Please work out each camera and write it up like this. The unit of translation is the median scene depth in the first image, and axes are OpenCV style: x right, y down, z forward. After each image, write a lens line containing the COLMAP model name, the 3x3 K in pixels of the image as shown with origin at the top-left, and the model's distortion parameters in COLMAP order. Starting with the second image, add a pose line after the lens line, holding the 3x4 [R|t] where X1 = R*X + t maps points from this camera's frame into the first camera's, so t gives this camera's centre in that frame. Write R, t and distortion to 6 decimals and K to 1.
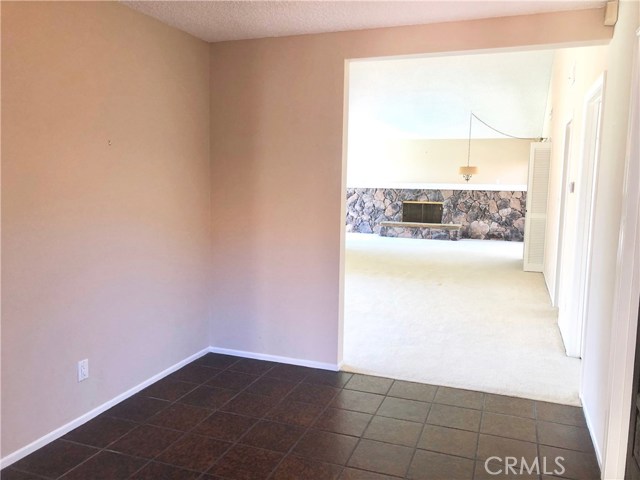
lens RADIAL K [[531.9, 0, 318.4], [0, 531.9, 240.8], [0, 0, 1]] dist [-0.013556, 0.007699]
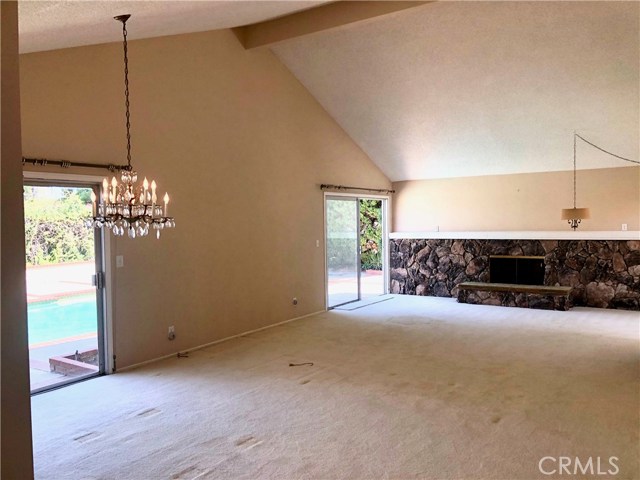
lens RADIAL K [[531.9, 0, 321.6], [0, 531.9, 237.9], [0, 0, 1]] dist [-0.013556, 0.007699]
pose [[0.972983, -0.023204, -0.229708, 0.103344], [0.005306, 0.996921, -0.078229, -0.042112], [0.230816, 0.074897, 0.970111, 0.213568]]
